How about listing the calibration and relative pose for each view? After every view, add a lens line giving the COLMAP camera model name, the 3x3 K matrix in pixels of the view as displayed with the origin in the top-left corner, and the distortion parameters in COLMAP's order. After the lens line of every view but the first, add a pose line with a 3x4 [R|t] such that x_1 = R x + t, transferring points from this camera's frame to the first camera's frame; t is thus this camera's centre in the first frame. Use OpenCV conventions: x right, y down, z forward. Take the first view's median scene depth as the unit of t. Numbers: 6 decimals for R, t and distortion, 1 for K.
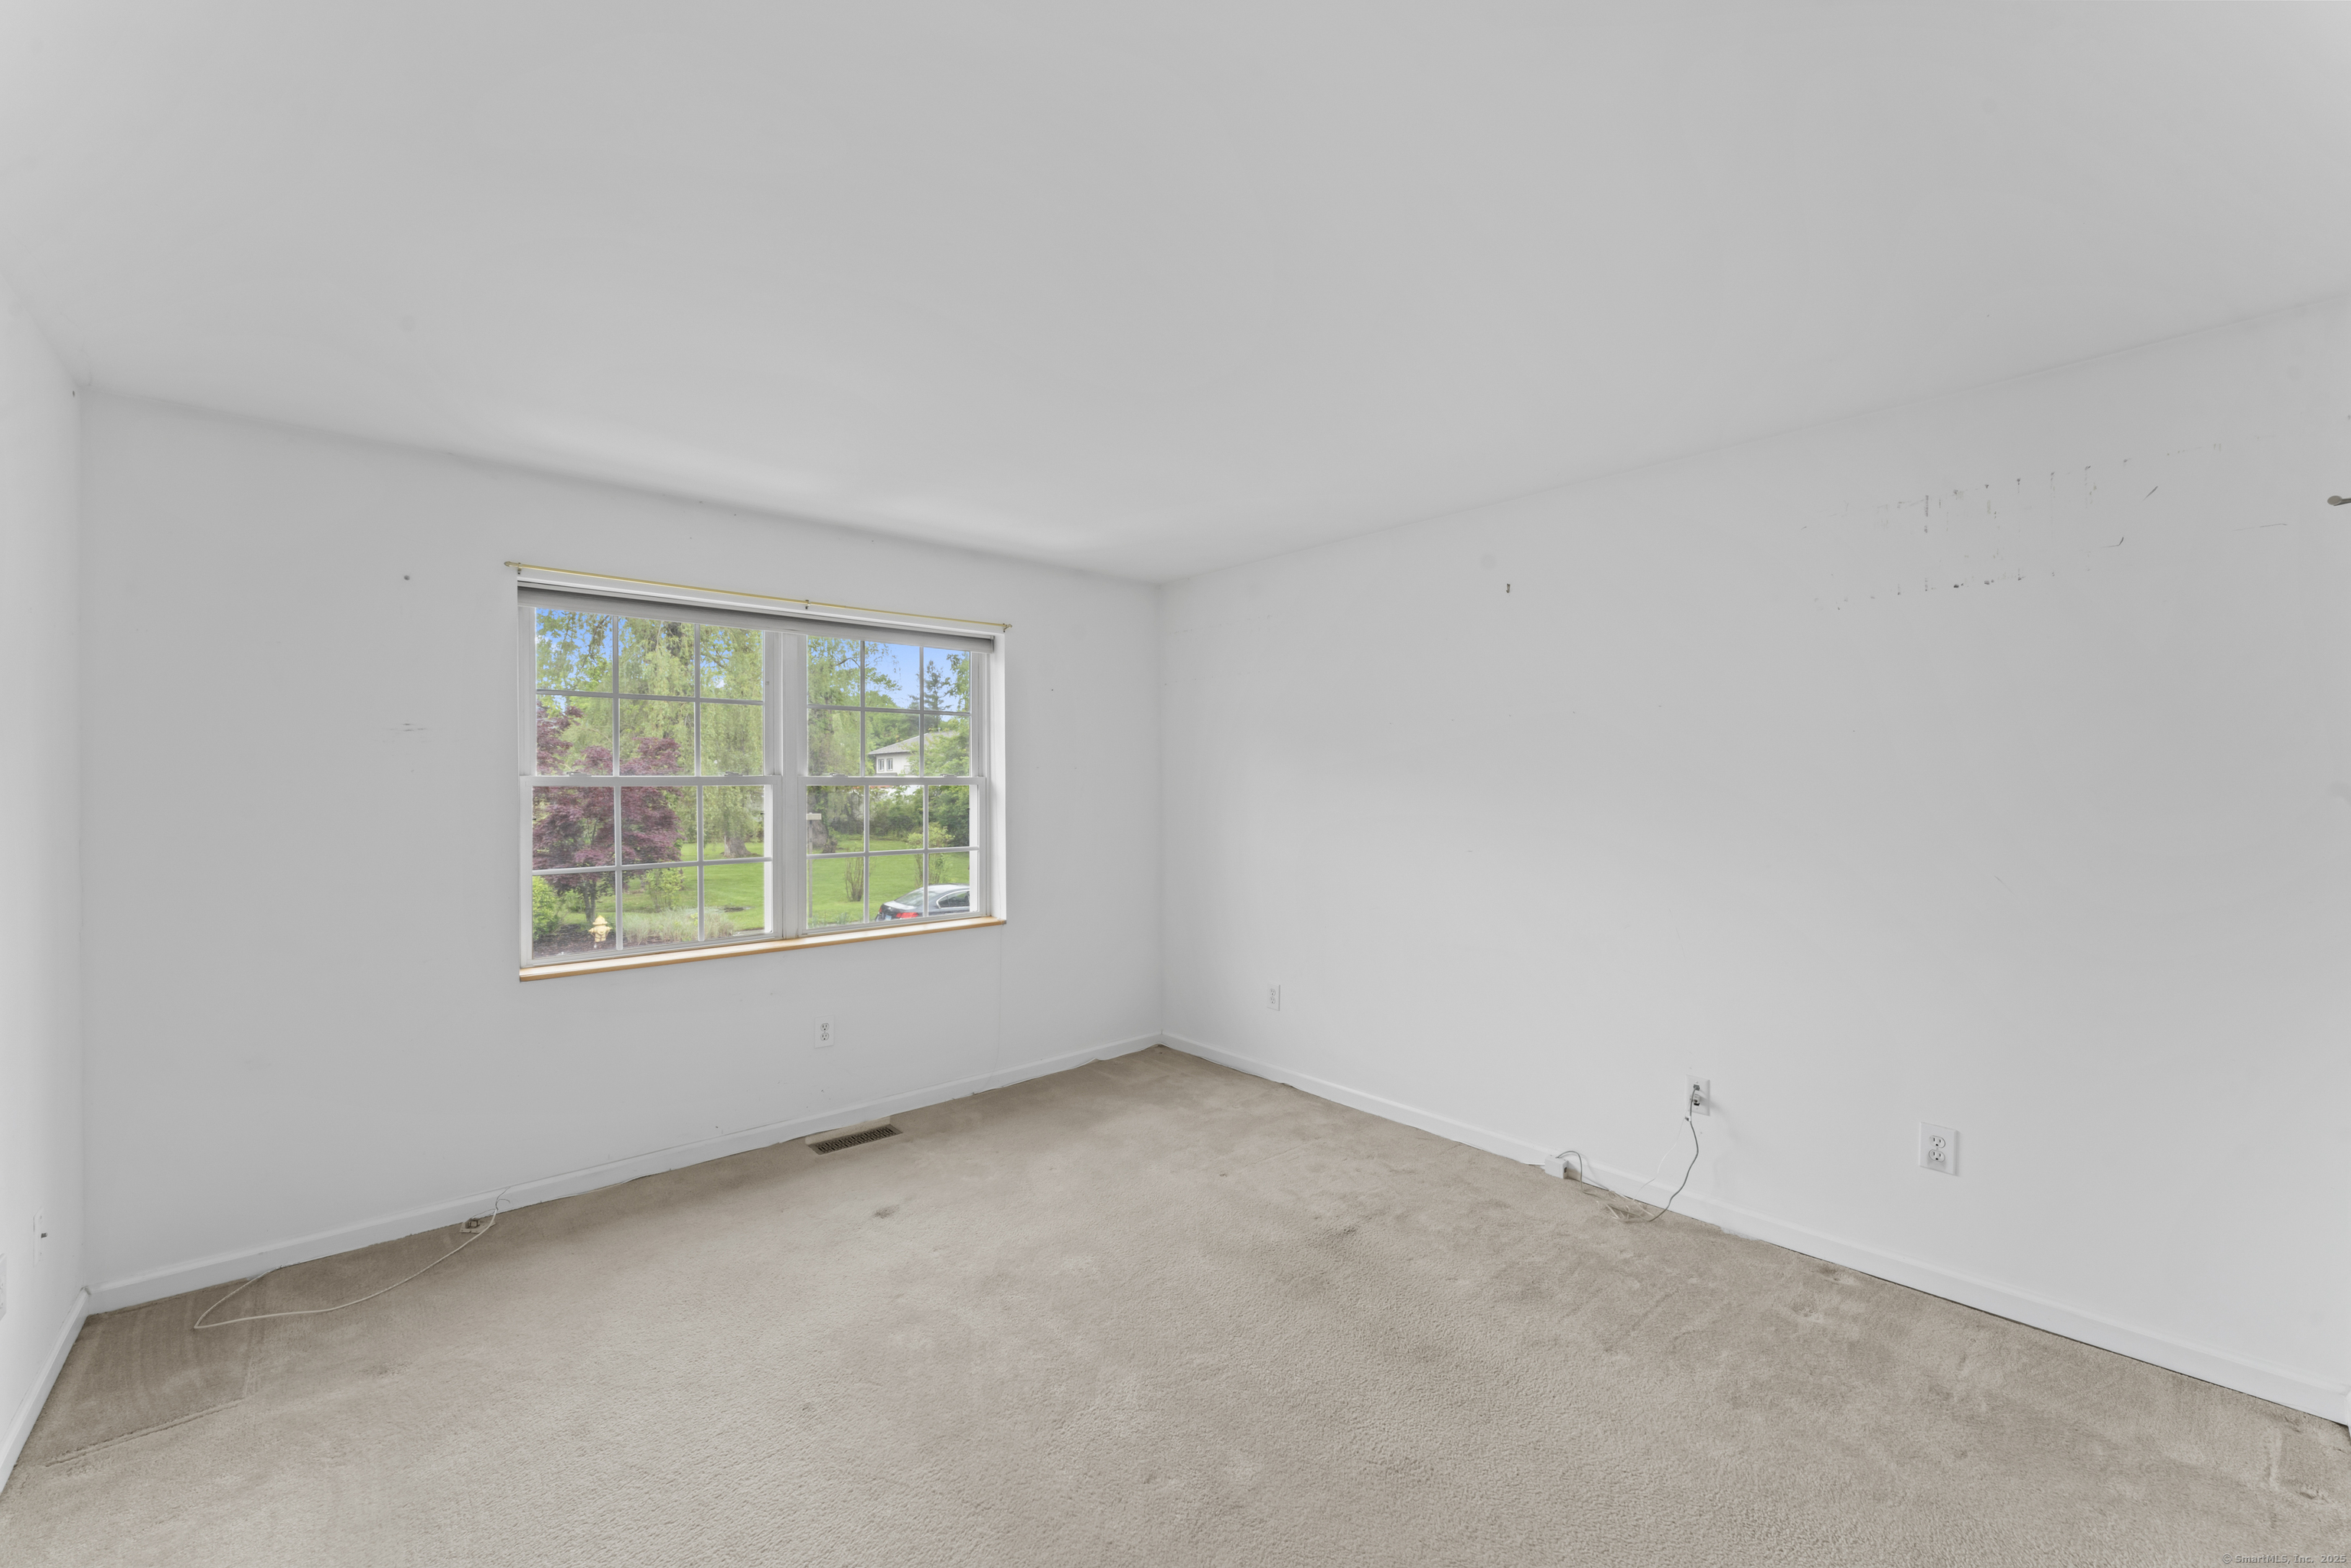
lens RADIAL K [[934.0, 0, 1179.2], [0, 934.0, 779.1], [0, 0, 1]] dist [-0.001076, -0.000005]
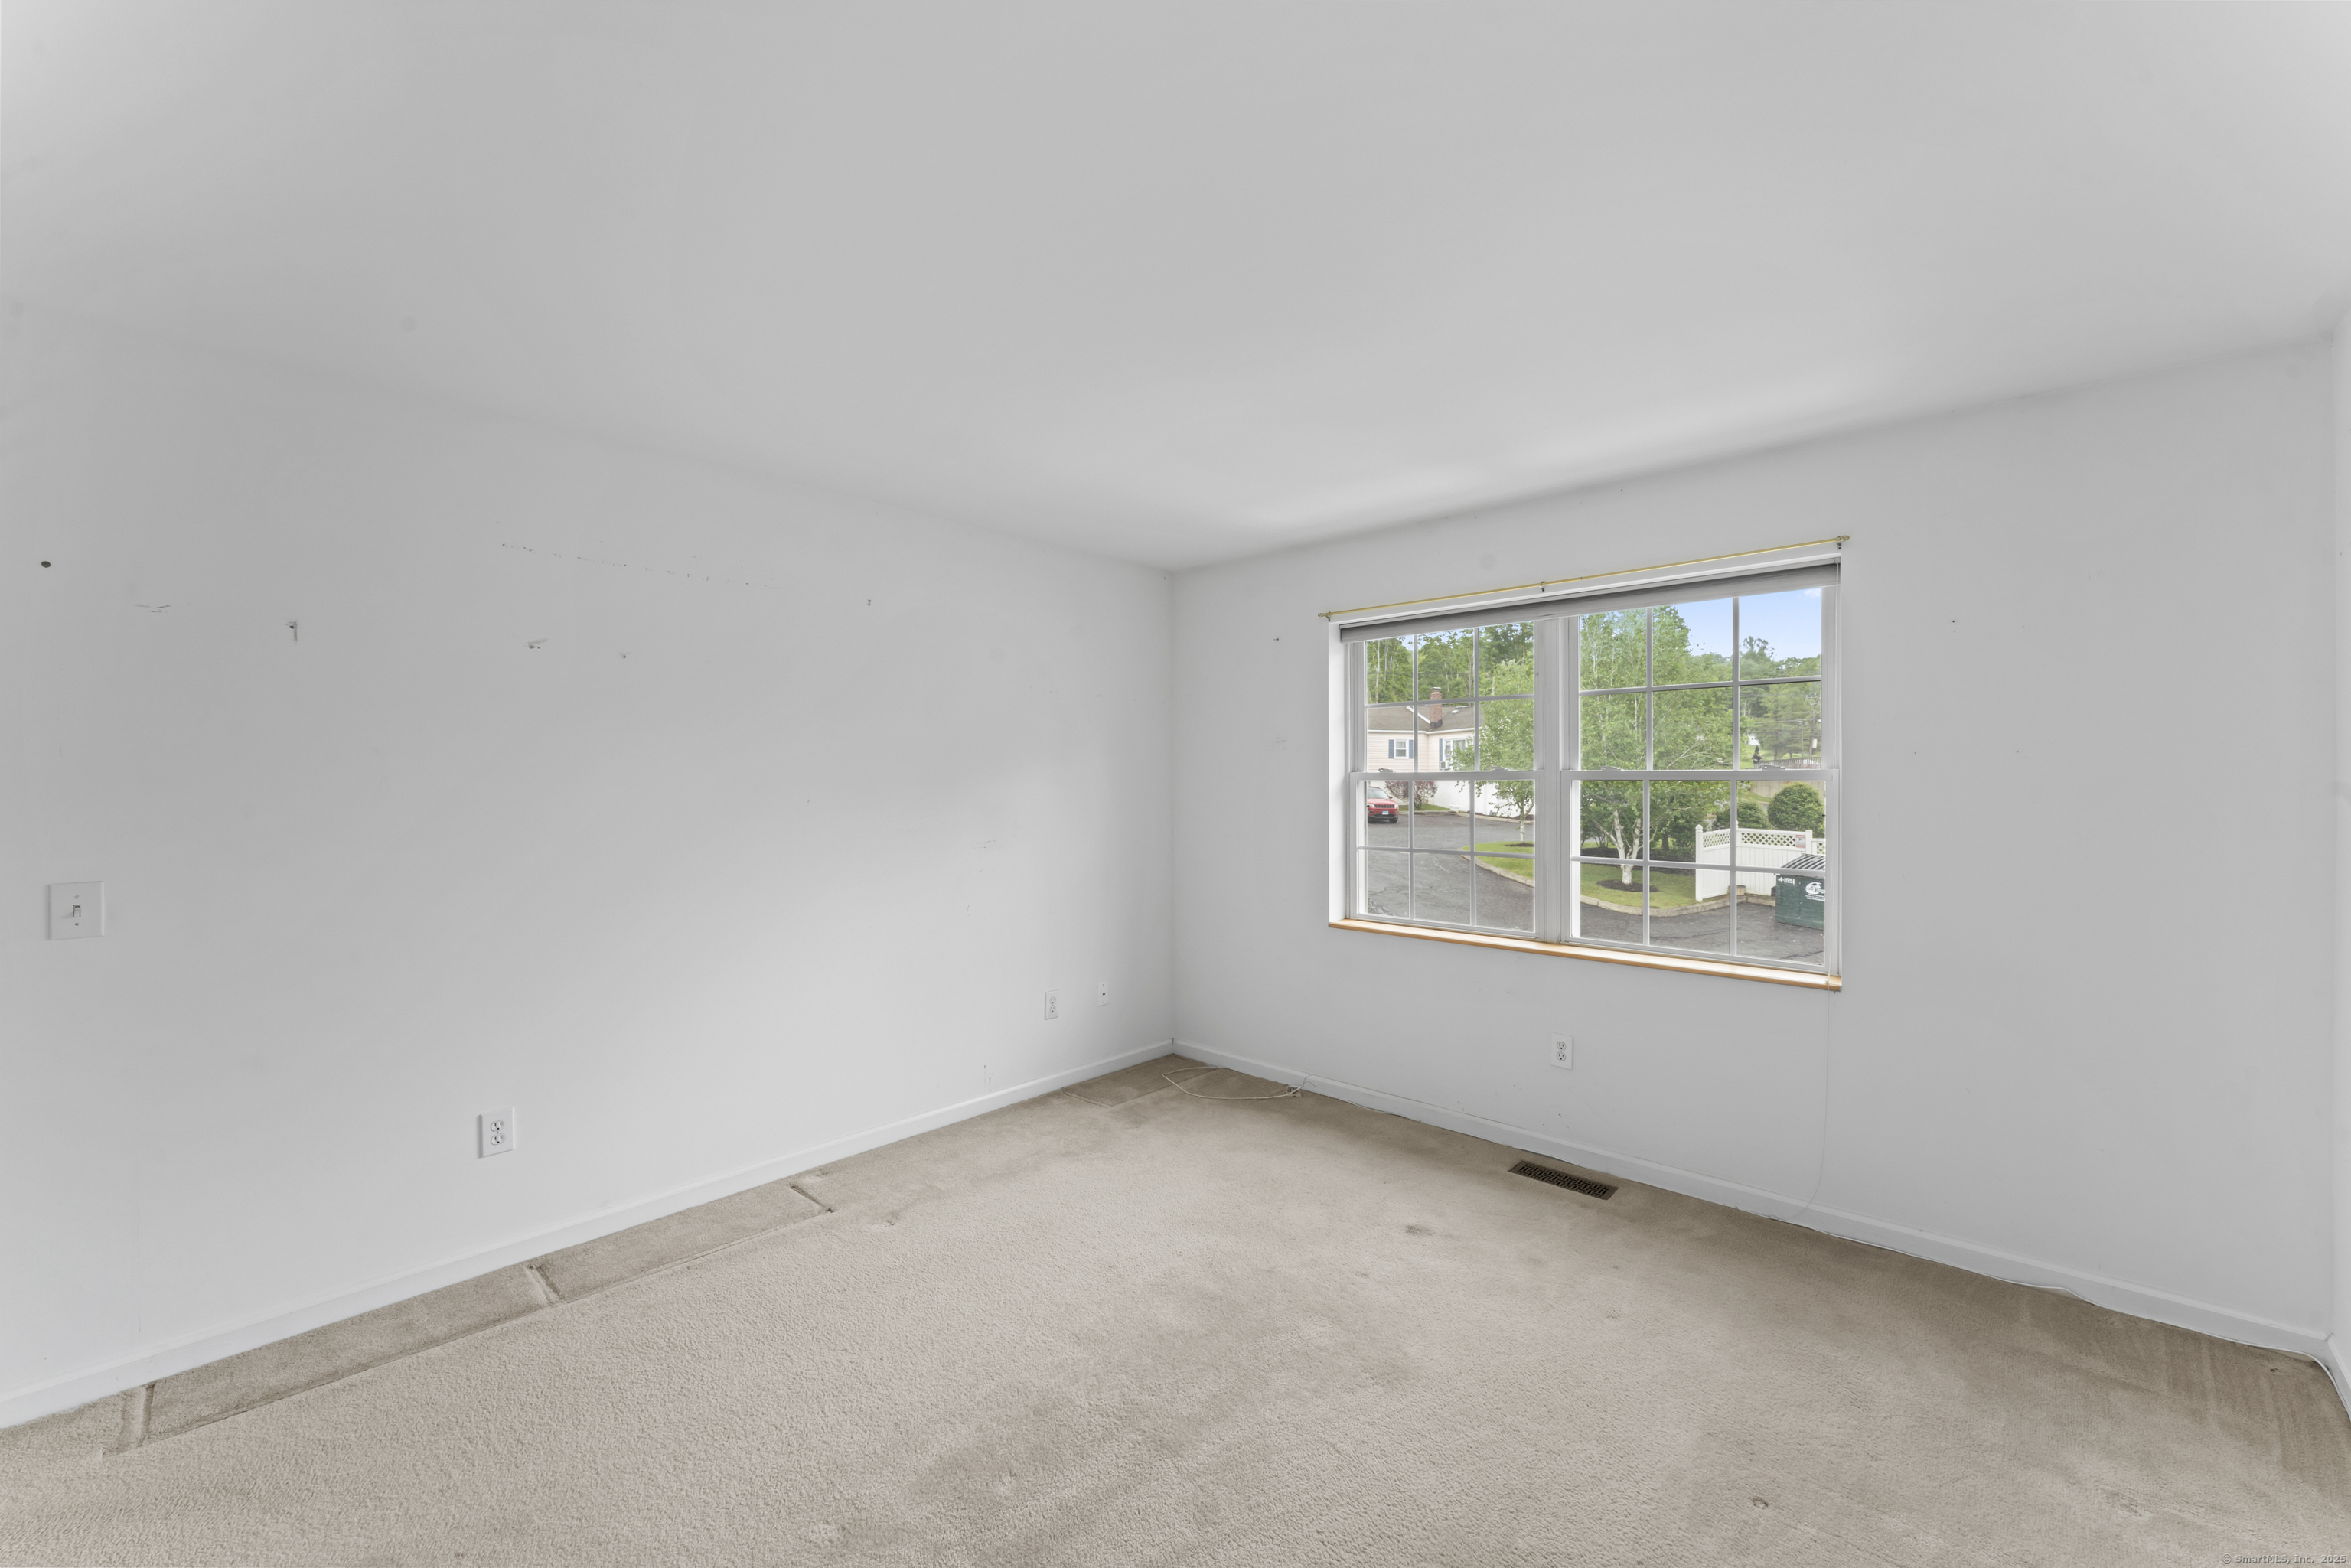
lens RADIAL K [[945.4, 0, 1177.3], [0, 945.4, 767.7], [0, 0, 1]] dist [-0.000563, 0.000068]
pose [[0.077245, -0.005934, -0.996994, 0.529161], [0.011110, 0.999925, -0.005091, -0.005309], [0.996950, -0.010684, 0.077306, 0.575284]]
